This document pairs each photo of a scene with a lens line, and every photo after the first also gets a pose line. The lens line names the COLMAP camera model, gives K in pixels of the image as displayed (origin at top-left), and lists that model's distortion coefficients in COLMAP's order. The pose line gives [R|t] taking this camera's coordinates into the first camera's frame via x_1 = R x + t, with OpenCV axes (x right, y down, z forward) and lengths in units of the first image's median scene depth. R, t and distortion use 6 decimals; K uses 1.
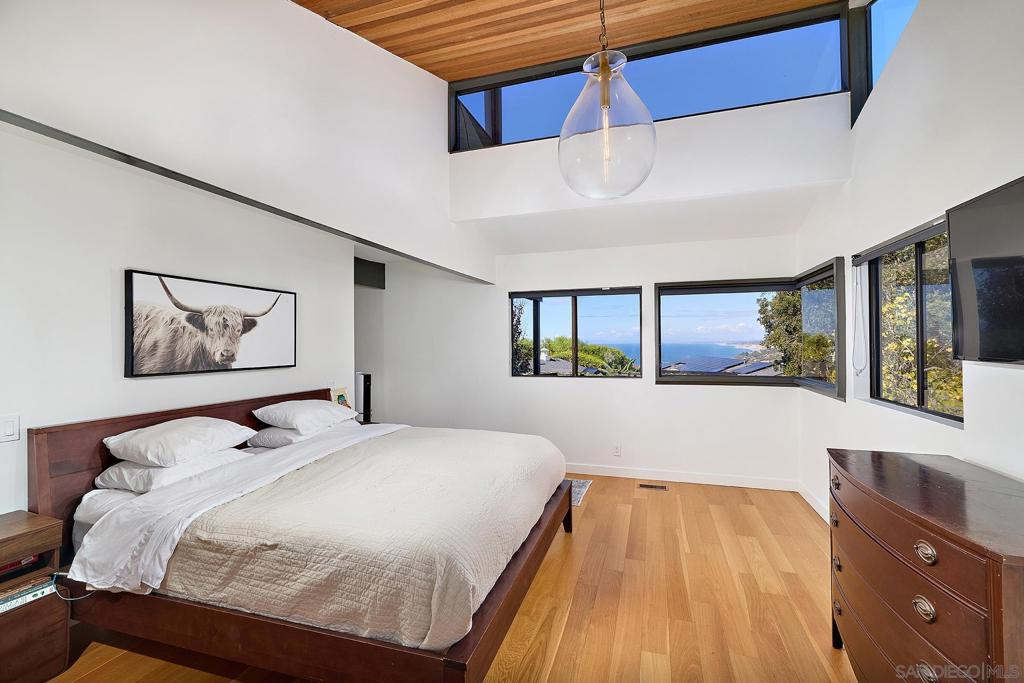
lens RADIAL K [[441.6, 0, 512.0], [0, 441.6, 341.5], [0, 0, 1]] dist [0.011758, -0.000102]
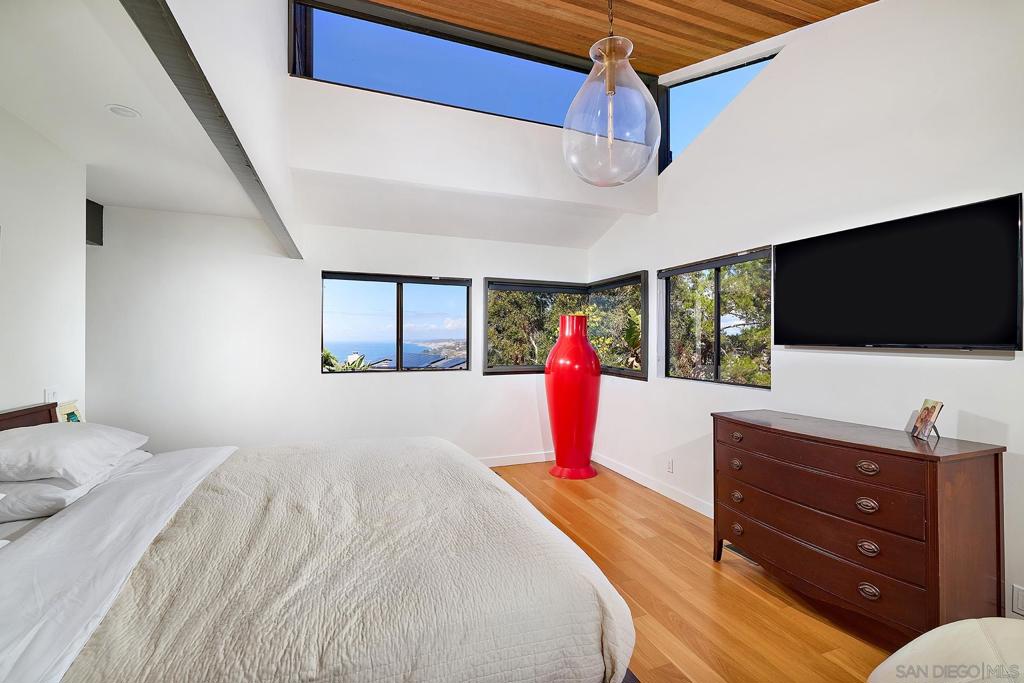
lens RADIAL K [[441.6, 0, 512.0], [0, 441.6, 341.5], [0, 0, 1]] dist [0.011758, -0.000102]
pose [[0.783730, 0.010380, 0.621016, -0.266742], [-0.013867, 0.999904, 0.000787, 0.016103], [-0.620947, -0.009228, 0.783798, 0.157482]]
